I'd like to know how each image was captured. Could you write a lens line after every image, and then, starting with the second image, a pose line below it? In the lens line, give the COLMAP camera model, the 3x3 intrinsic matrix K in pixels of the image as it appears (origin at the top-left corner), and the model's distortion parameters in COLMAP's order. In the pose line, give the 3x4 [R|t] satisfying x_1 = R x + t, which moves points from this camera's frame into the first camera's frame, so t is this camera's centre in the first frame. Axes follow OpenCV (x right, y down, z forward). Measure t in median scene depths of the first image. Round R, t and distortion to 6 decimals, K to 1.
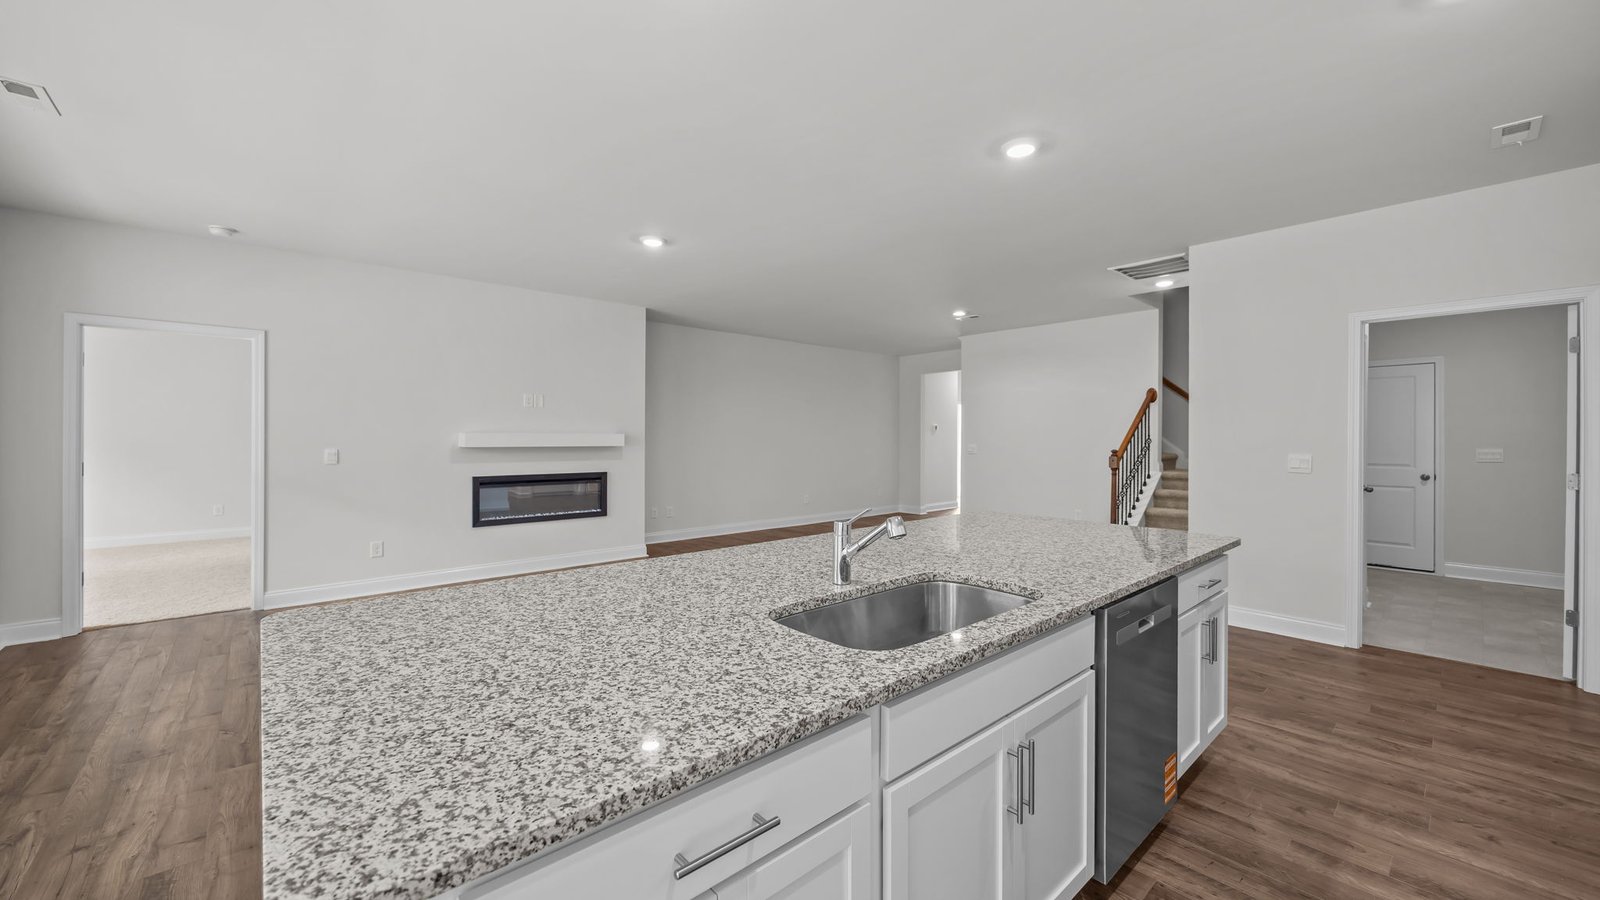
lens RADIAL K [[609.4, 0, 799.4], [0, 609.4, 440.8], [0, 0, 1]] dist [-0.005356, -0.000085]
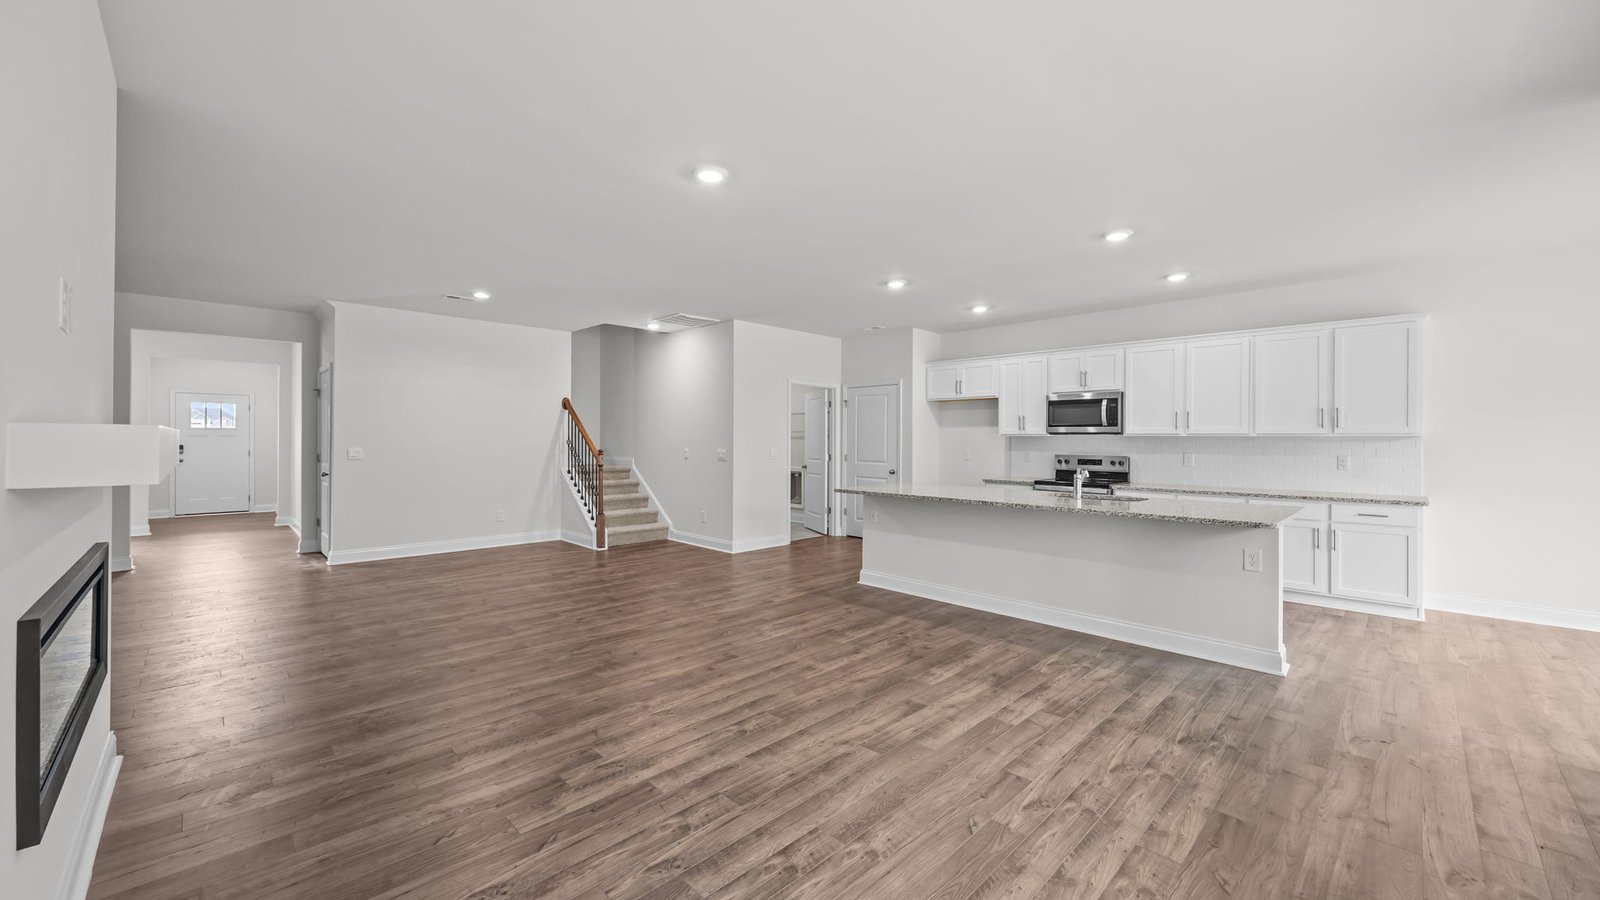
lens RADIAL K [[609.4, 0, 799.4], [0, 609.4, 440.8], [0, 0, 1]] dist [-0.005356, -0.000085]
pose [[-0.046277, -0.003650, 0.998922, -0.772306], [-0.001885, 0.999992, 0.003566, -0.008355], [-0.998927, -0.001718, -0.046283, 0.726783]]
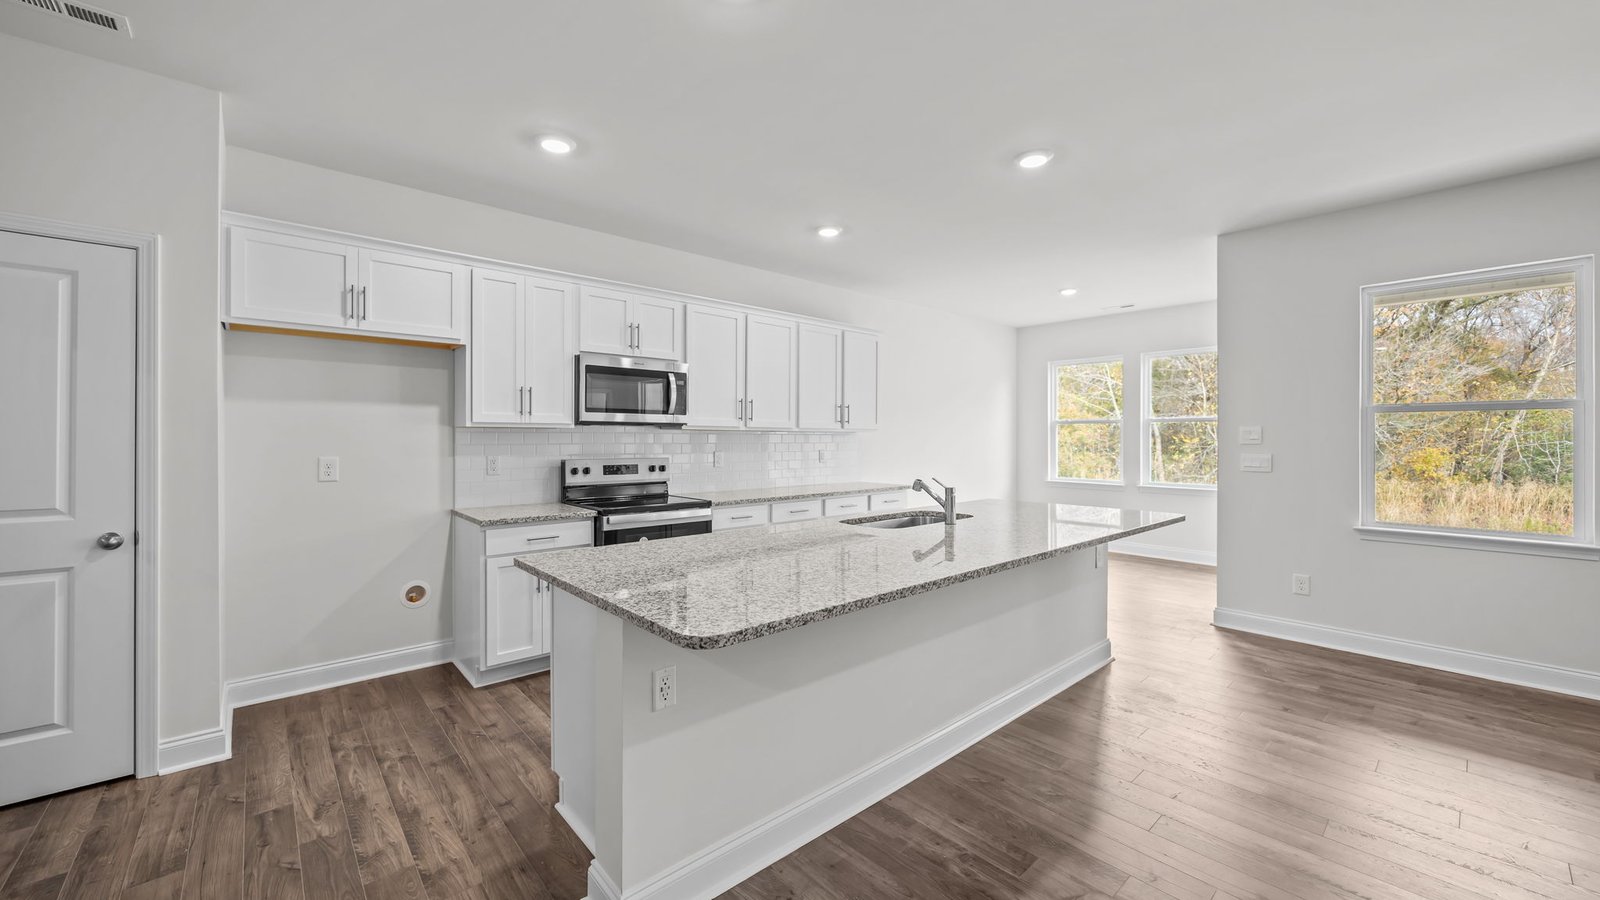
lens RADIAL K [[609.4, 0, 799.4], [0, 609.4, 440.8], [0, 0, 1]] dist [-0.005356, -0.000085]
pose [[-0.999973, -0.003418, 0.006531, 0.249739], [-0.003389, 0.999984, 0.004506, -0.002621], [-0.006546, 0.004484, -0.999969, 0.868900]]
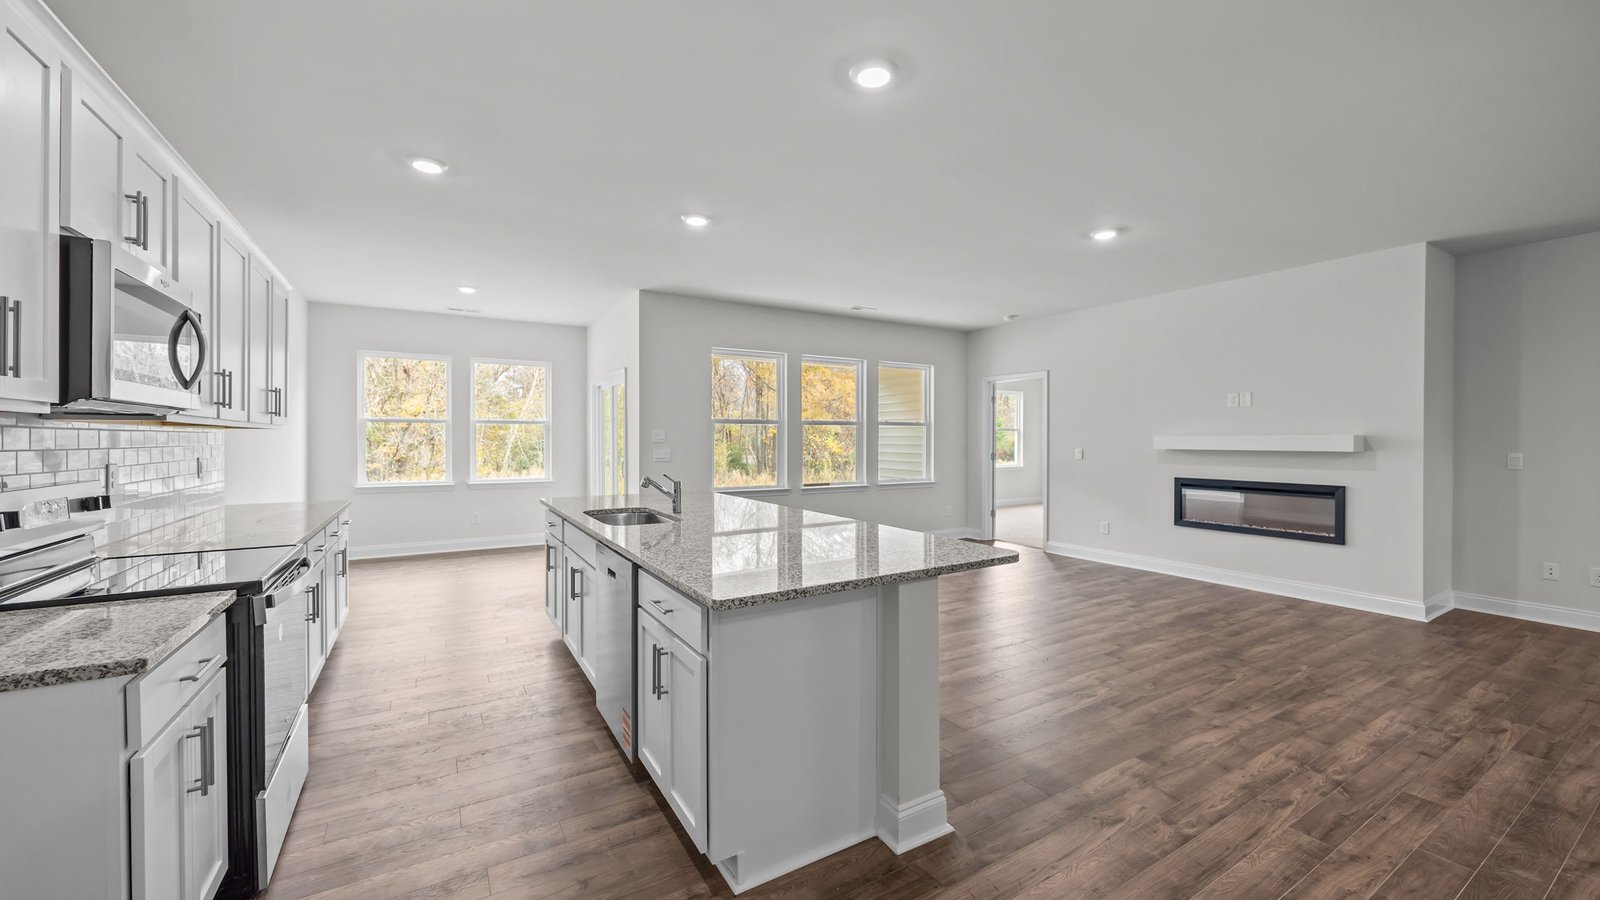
lens RADIAL K [[609.4, 0, 799.4], [0, 609.4, 440.8], [0, 0, 1]] dist [-0.005356, -0.000085]
pose [[-0.192457, -0.000130, -0.981305, 0.627223], [-0.006856, 0.999976, 0.001212, -0.001071], [0.981282, 0.006961, -0.192453, 0.560771]]
